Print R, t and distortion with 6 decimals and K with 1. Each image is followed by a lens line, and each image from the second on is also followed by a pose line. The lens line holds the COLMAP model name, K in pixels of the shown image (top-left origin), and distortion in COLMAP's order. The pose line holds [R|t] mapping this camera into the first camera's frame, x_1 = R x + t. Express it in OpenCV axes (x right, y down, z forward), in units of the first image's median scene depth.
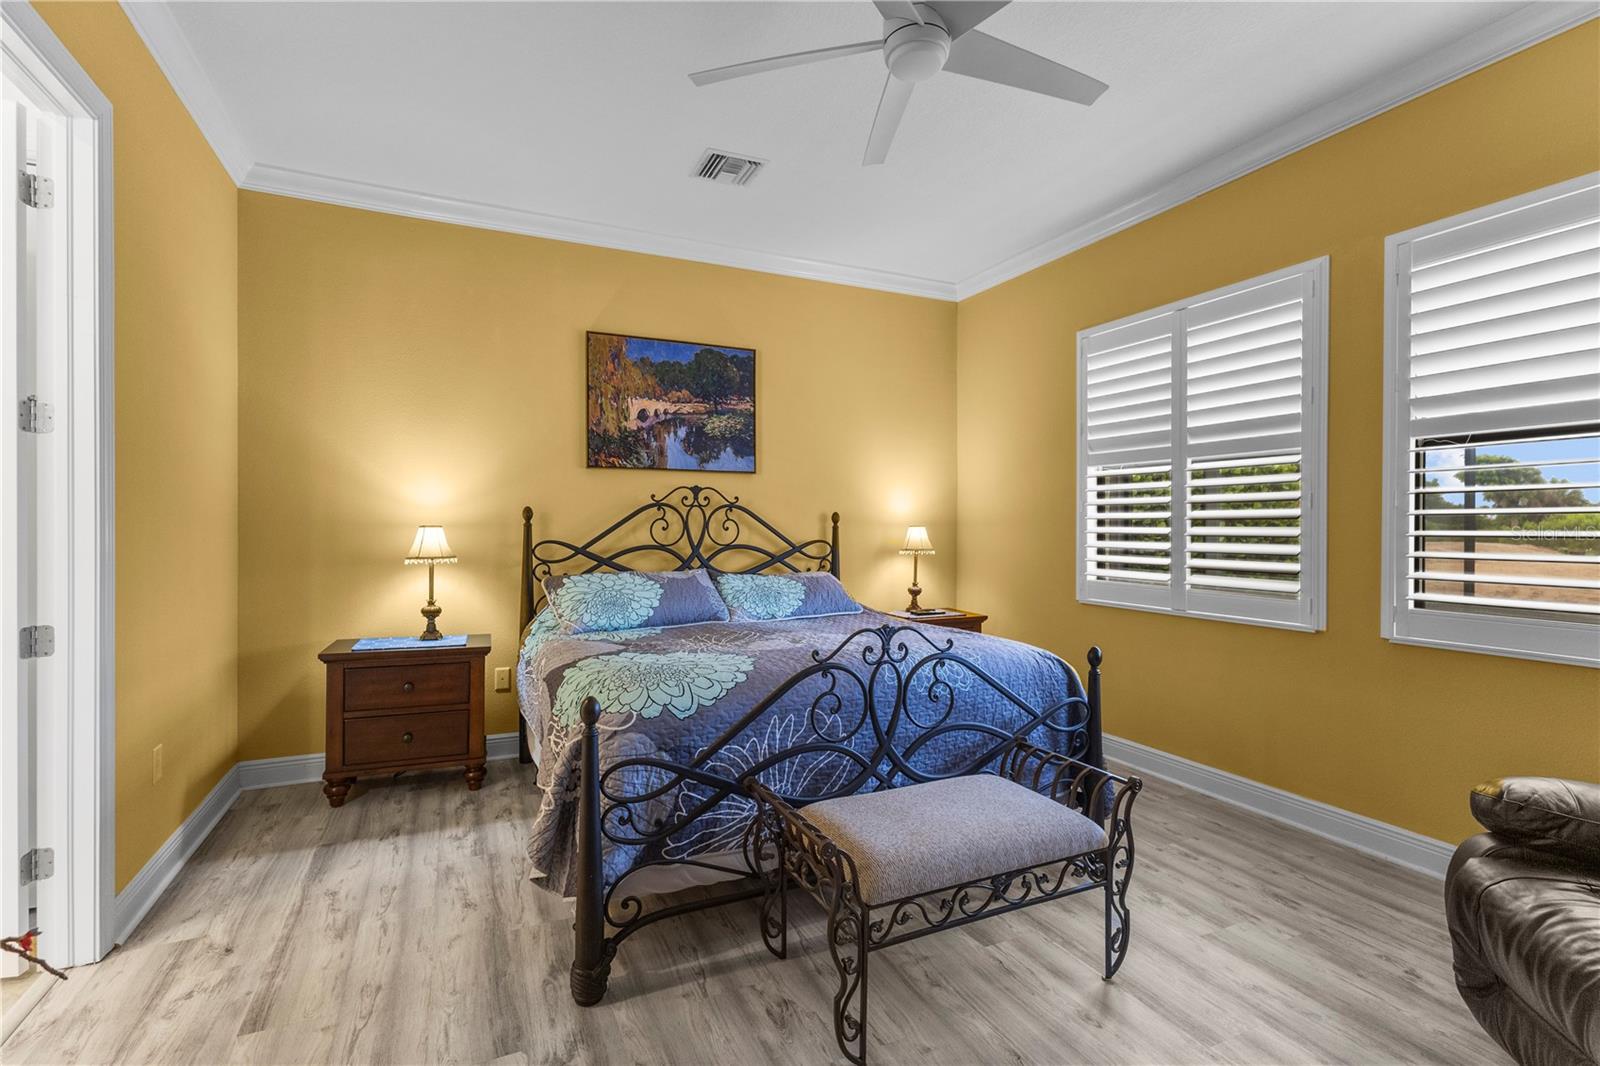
lens RADIAL K [[742.6, 0, 799.6], [0, 742.6, 528.1], [0, 0, 1]] dist [0.003648, 0.000252]
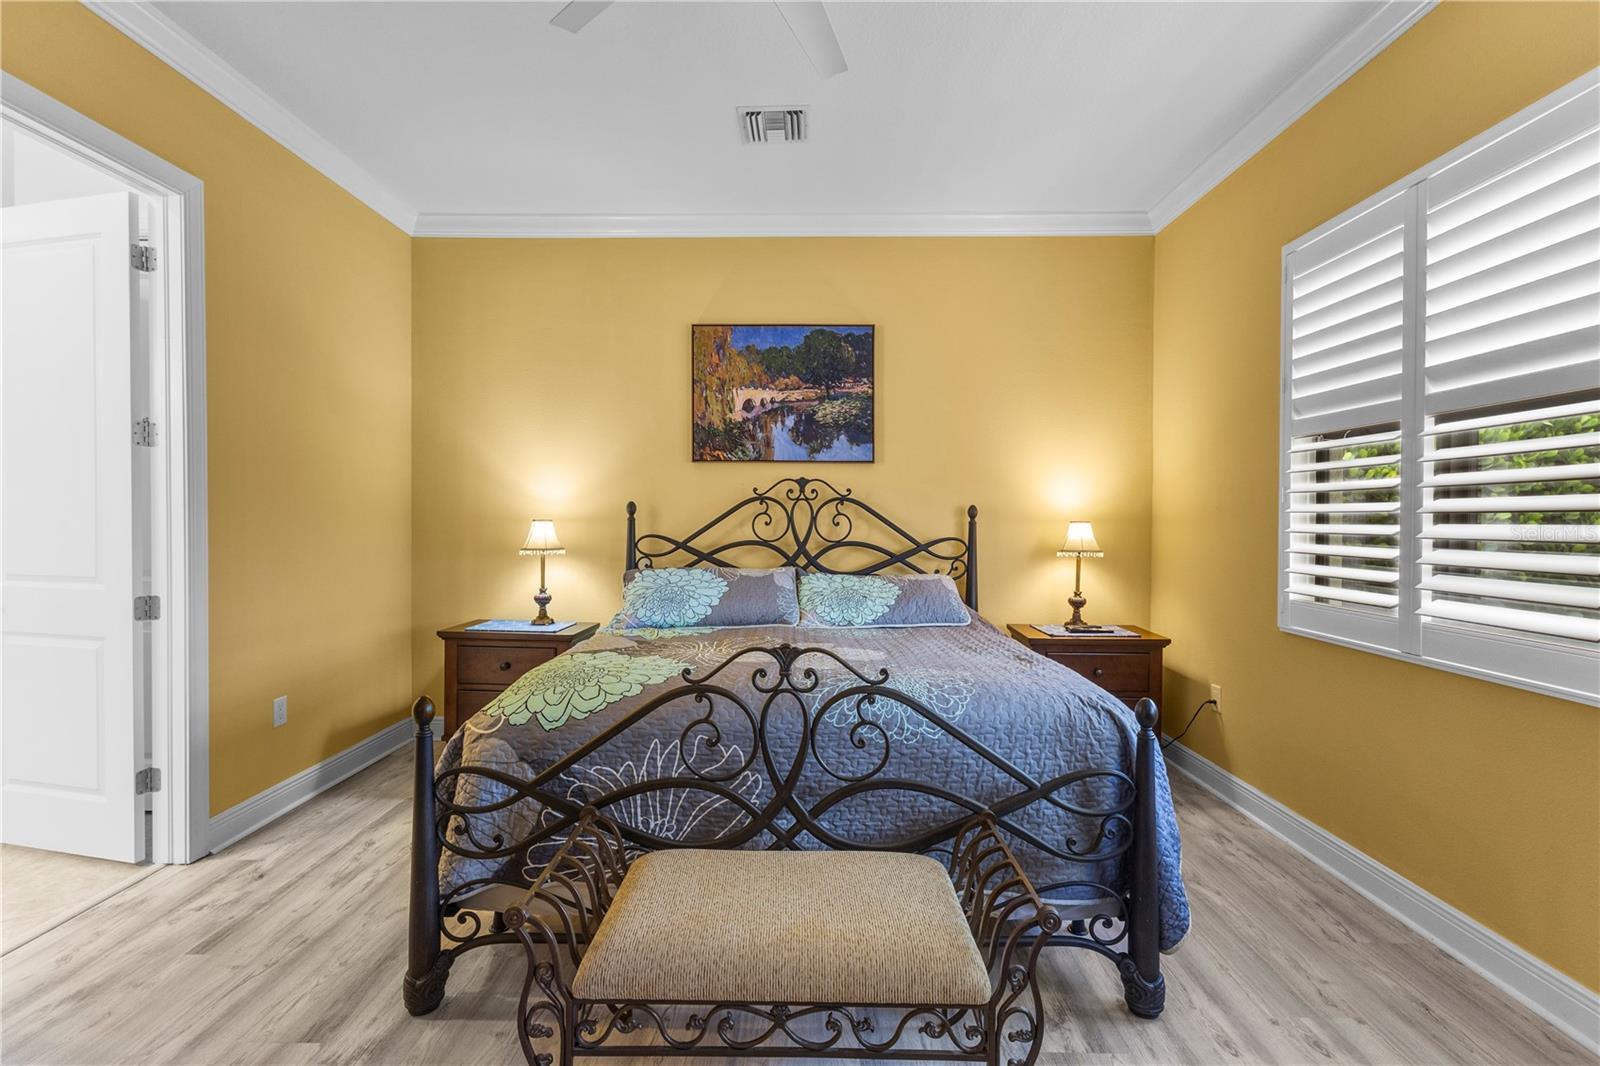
lens RADIAL K [[742.6, 0, 798.0], [0, 742.6, 528.2], [0, 0, 1]] dist [0.003648, 0.000252]
pose [[0.898091, 0.007082, -0.439754, 0.317167], [-0.004476, 0.999966, 0.006962, -0.000118], [0.439788, -0.004284, 0.898092, 0.190564]]
